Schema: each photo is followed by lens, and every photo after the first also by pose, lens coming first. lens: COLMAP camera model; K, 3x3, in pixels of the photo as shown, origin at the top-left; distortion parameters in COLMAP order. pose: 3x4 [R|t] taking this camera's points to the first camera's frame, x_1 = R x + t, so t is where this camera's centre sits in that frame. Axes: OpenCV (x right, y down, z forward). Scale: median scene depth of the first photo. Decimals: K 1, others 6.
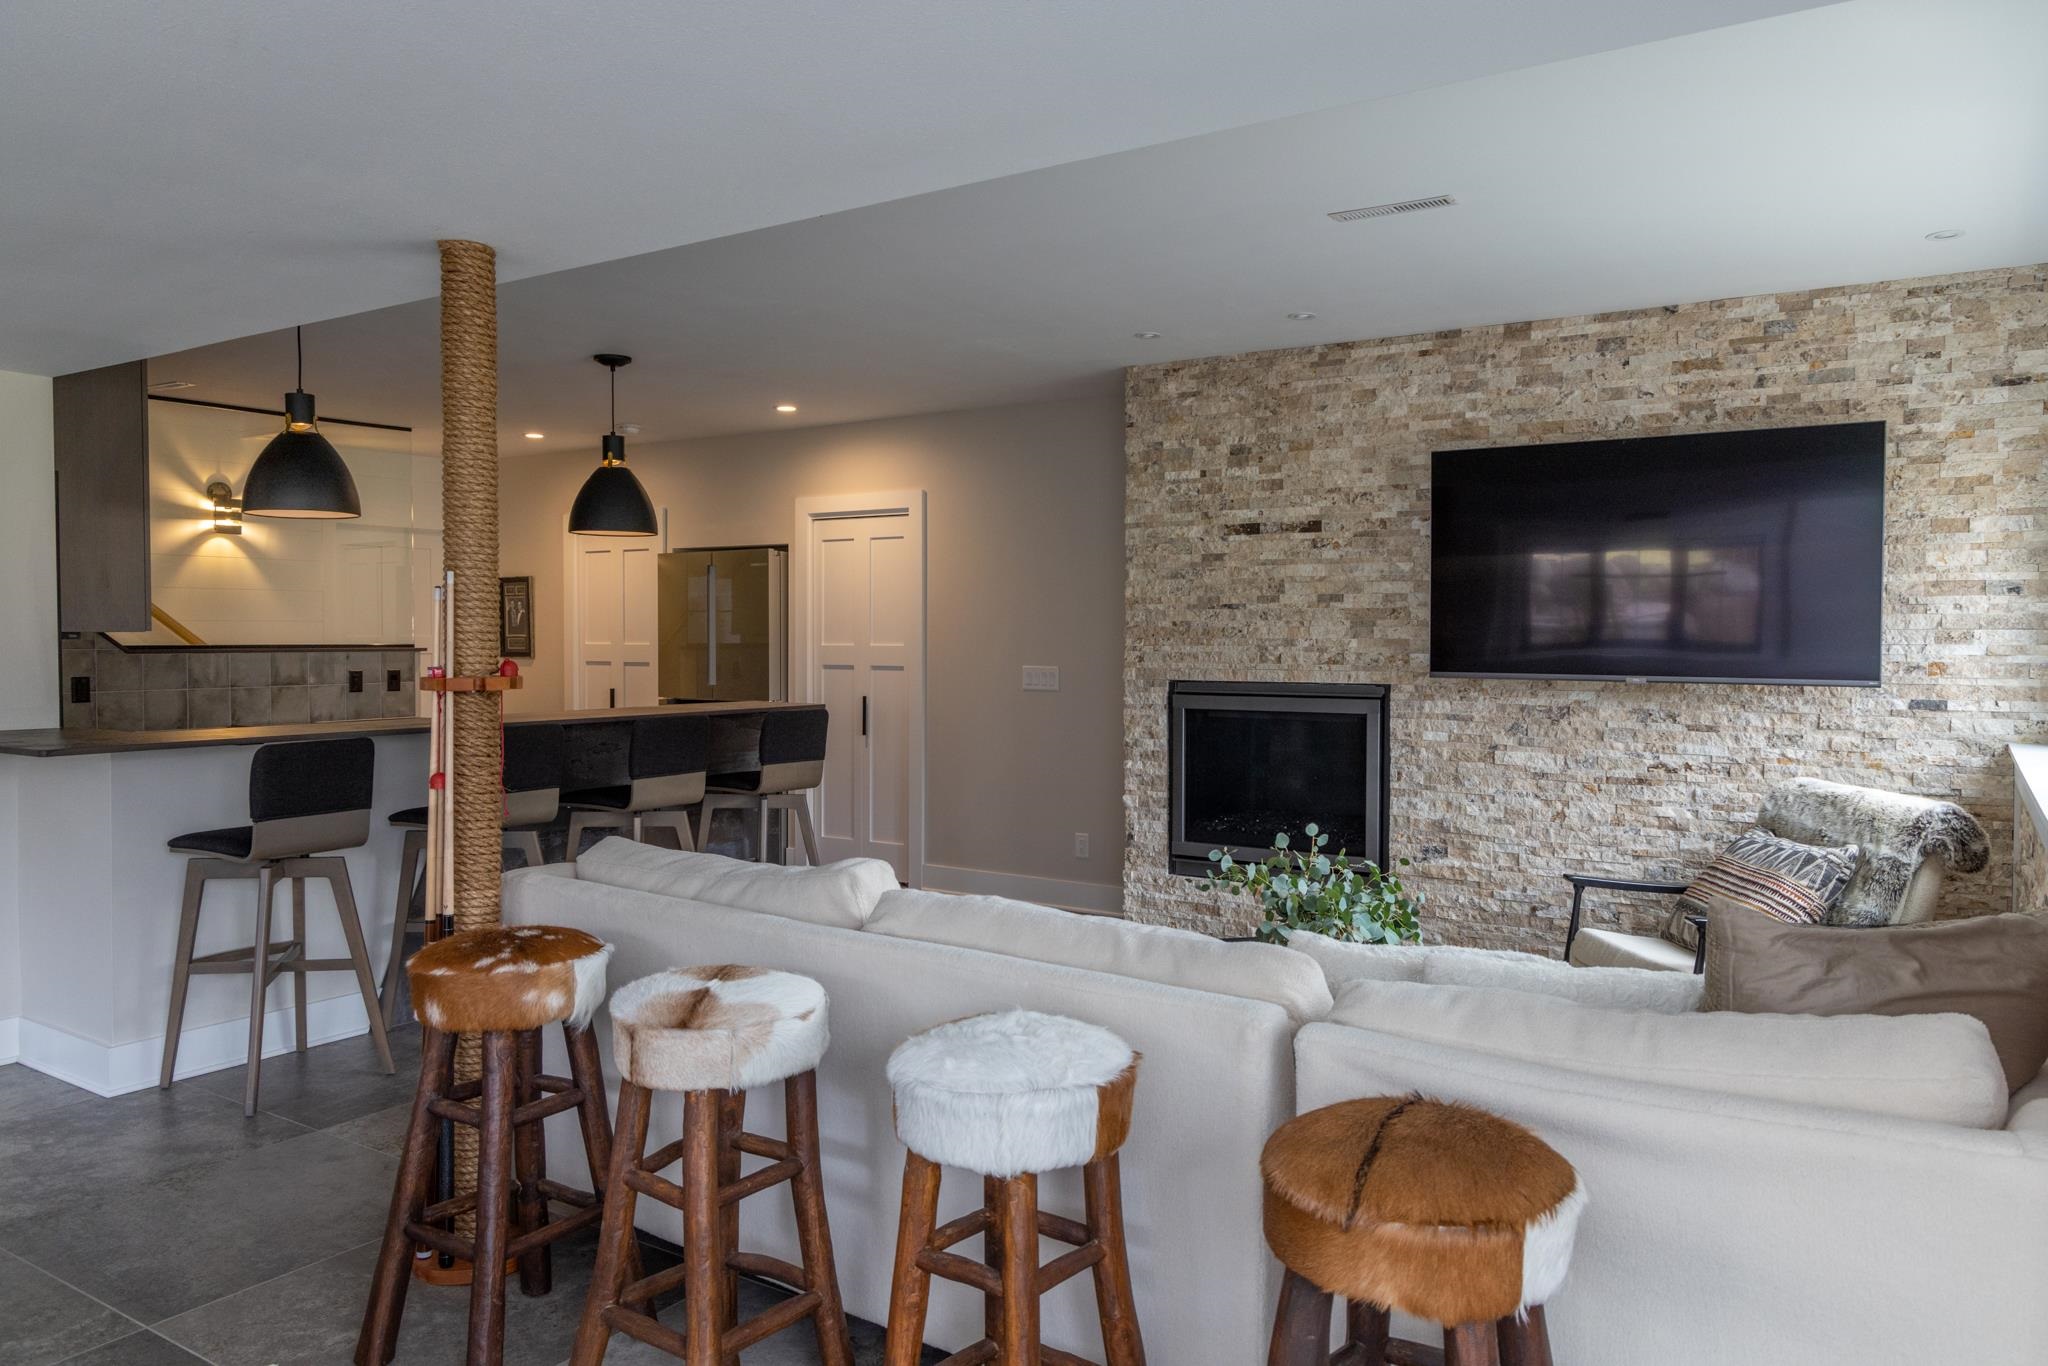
lens RADIAL K [[1403.9, 0, 1024.0], [0, 1403.9, 683.0], [0, 0, 1]] dist [-0.006723, -0.005405]
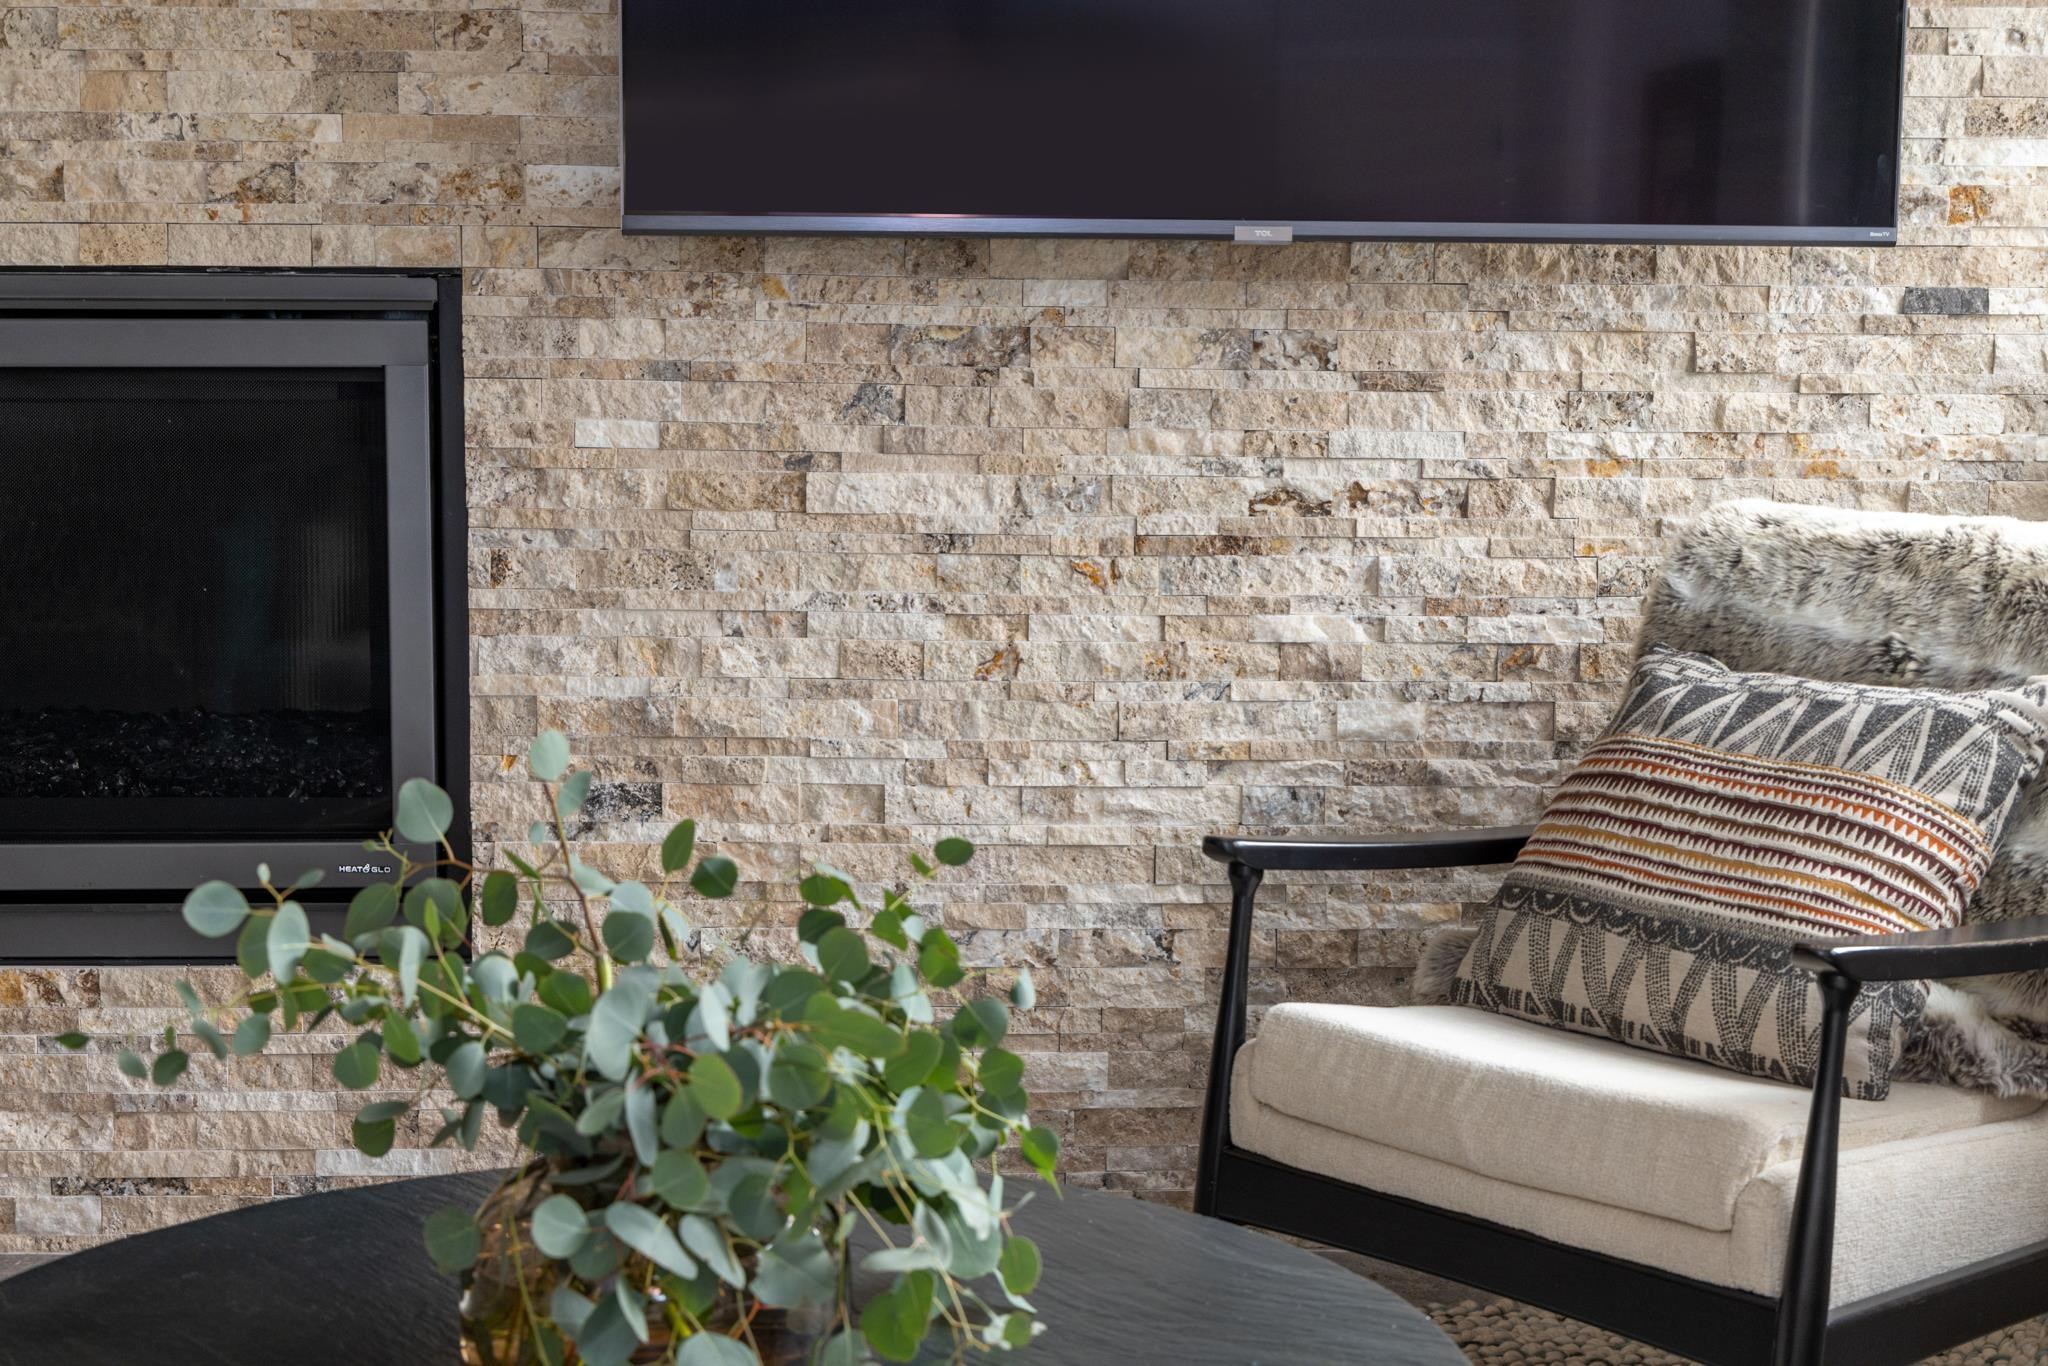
lens RADIAL K [[2880.7, 0, 1024.0], [0, 2880.7, 683.0], [0, 0, 1]] dist [0.005269, 0.005380]
pose [[0.804820, -0.064146, 0.590043, -0.016145], [0.014925, 0.996015, 0.087923, 0.040862], [-0.593332, -0.061955, 0.802570, 0.458052]]
